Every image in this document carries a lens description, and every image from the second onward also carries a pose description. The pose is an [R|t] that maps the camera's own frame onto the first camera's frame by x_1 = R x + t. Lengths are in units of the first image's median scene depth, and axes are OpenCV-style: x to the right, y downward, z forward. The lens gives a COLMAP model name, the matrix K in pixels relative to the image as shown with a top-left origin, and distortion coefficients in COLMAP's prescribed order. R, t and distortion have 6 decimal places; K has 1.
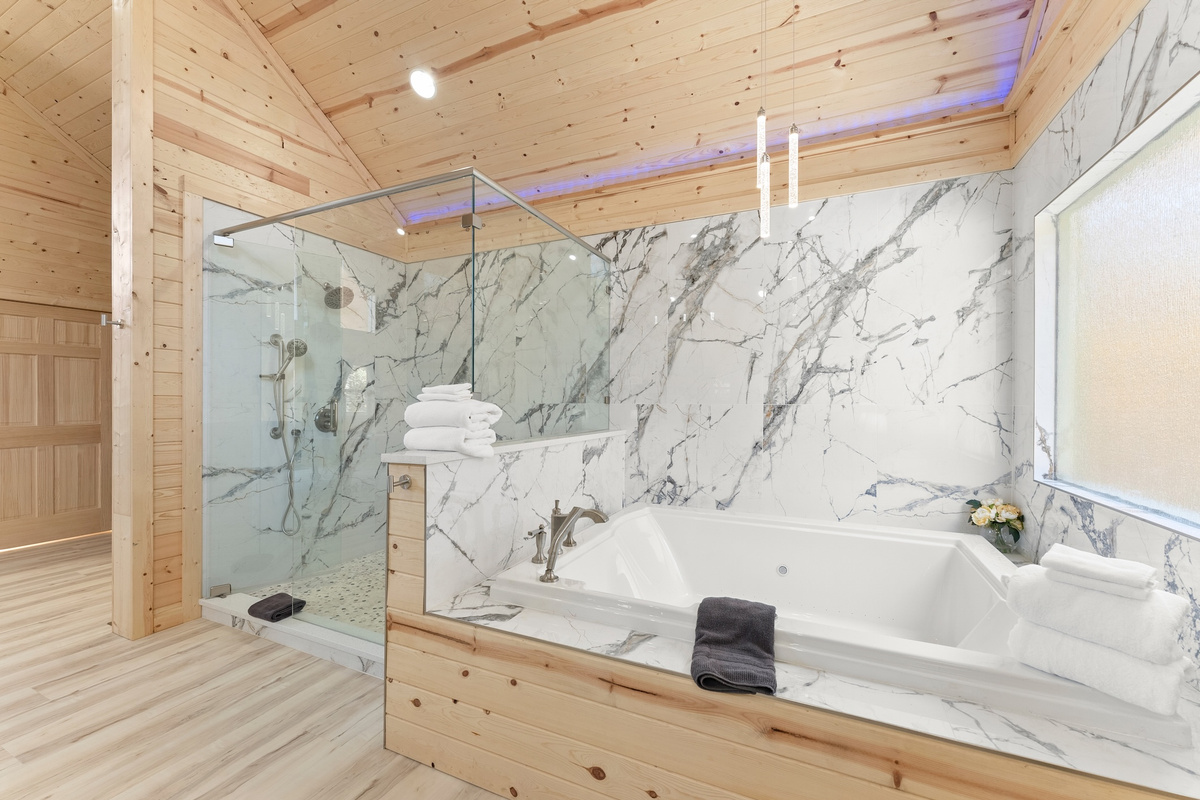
lens RADIAL K [[486.0, 0, 600.0], [0, 486.0, 400.0], [0, 0, 1]] dist [0.001639, 0.000515]
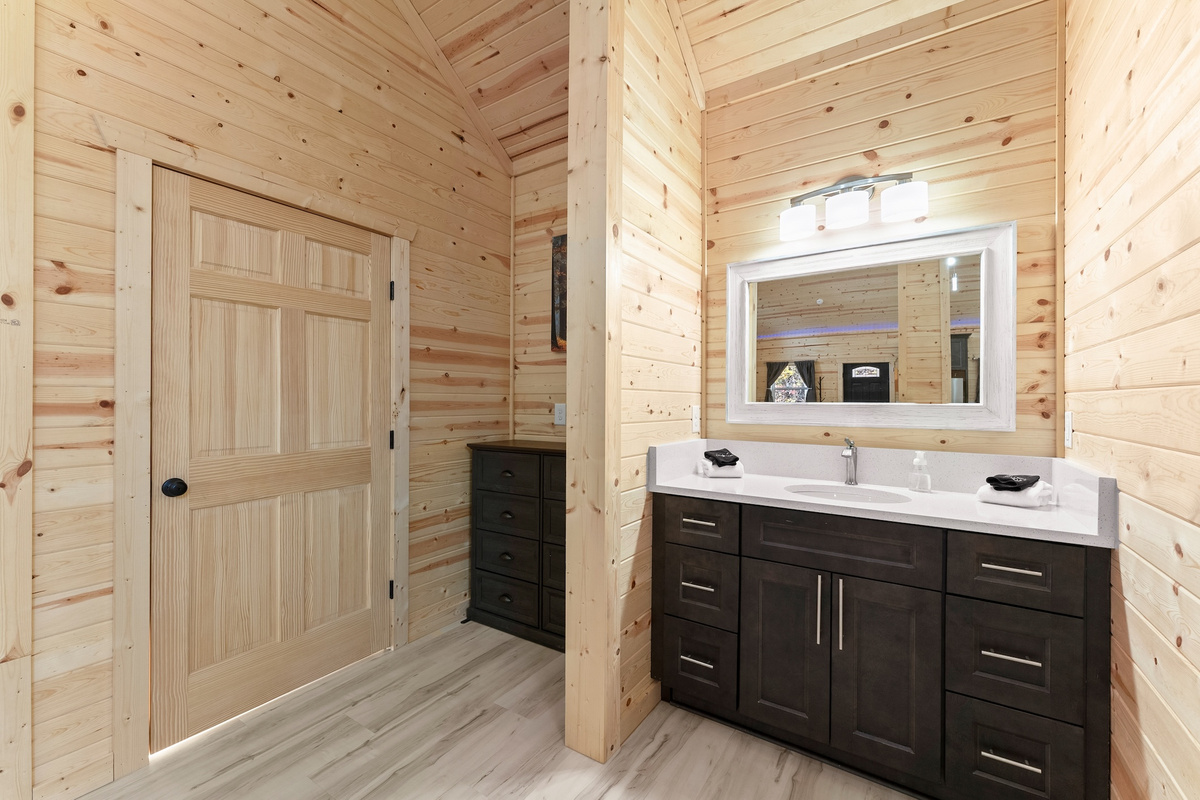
lens RADIAL K [[486.0, 0, 600.0], [0, 486.0, 400.0], [0, 0, 1]] dist [0.001639, 0.000515]
pose [[0.989256, 0.001873, -0.146179, -0.938386], [-0.002005, 0.999998, -0.000754, -0.001070], [0.146177, 0.001039, 0.989258, 0.692792]]
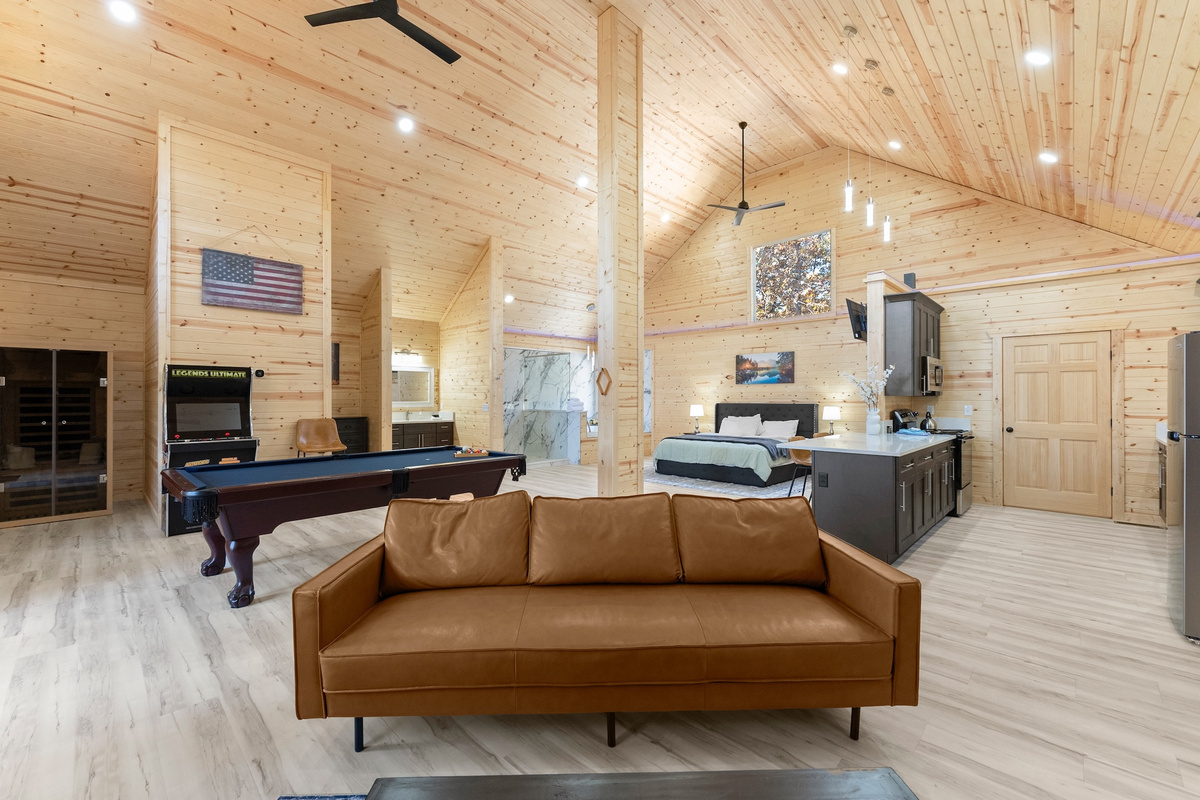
lens RADIAL K [[491.1, 0, 595.7], [0, 491.1, 393.0], [0, 0, 1]] dist [0.000986, 0.000259]
pose [[0.327320, 0.002989, 0.944909, -2.895355], [0.000701, 0.999994, -0.003406, -0.036677], [-0.944913, 0.001777, 0.327315, -0.499415]]
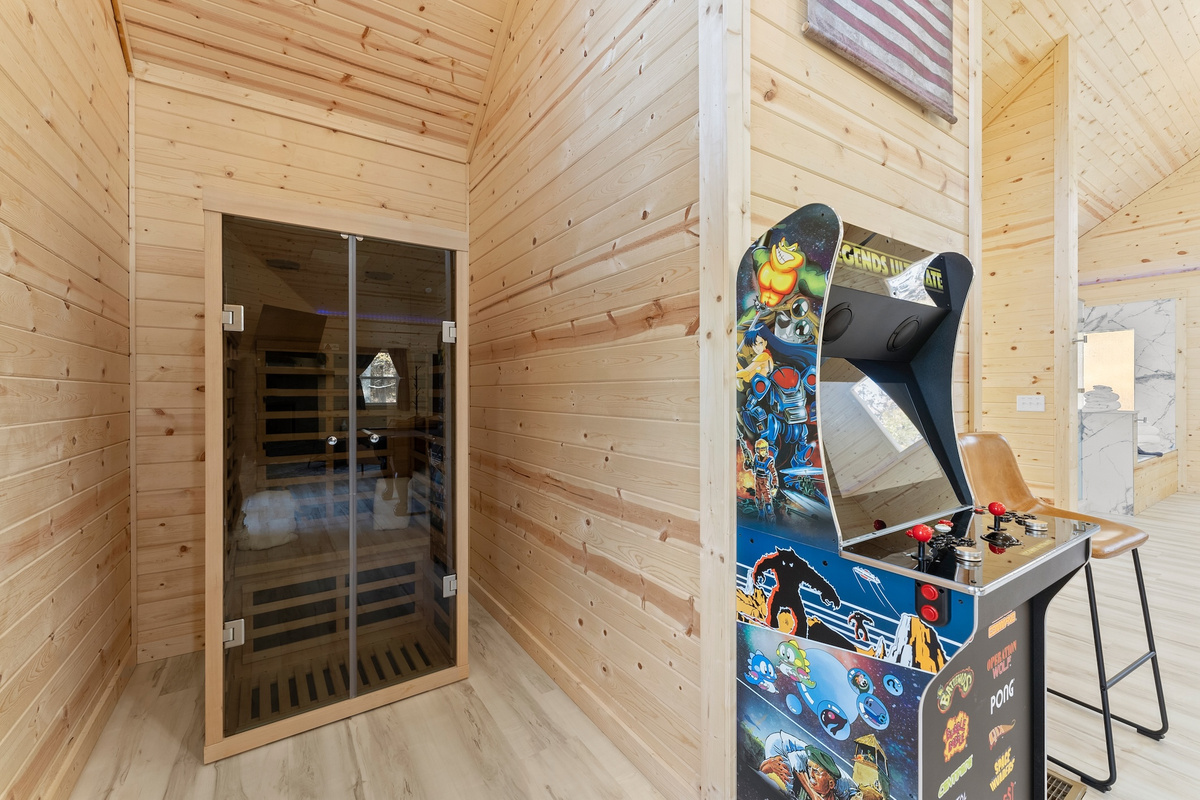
lens RADIAL K [[491.1, 0, 595.7], [0, 491.1, 393.0], [0, 0, 1]] dist [0.000986, 0.000259]
pose [[0.528685, -0.002030, 0.848816, -2.312018], [0.005079, 0.999987, -0.000772, -0.000618], [-0.848803, 0.004719, 0.528689, 1.102211]]
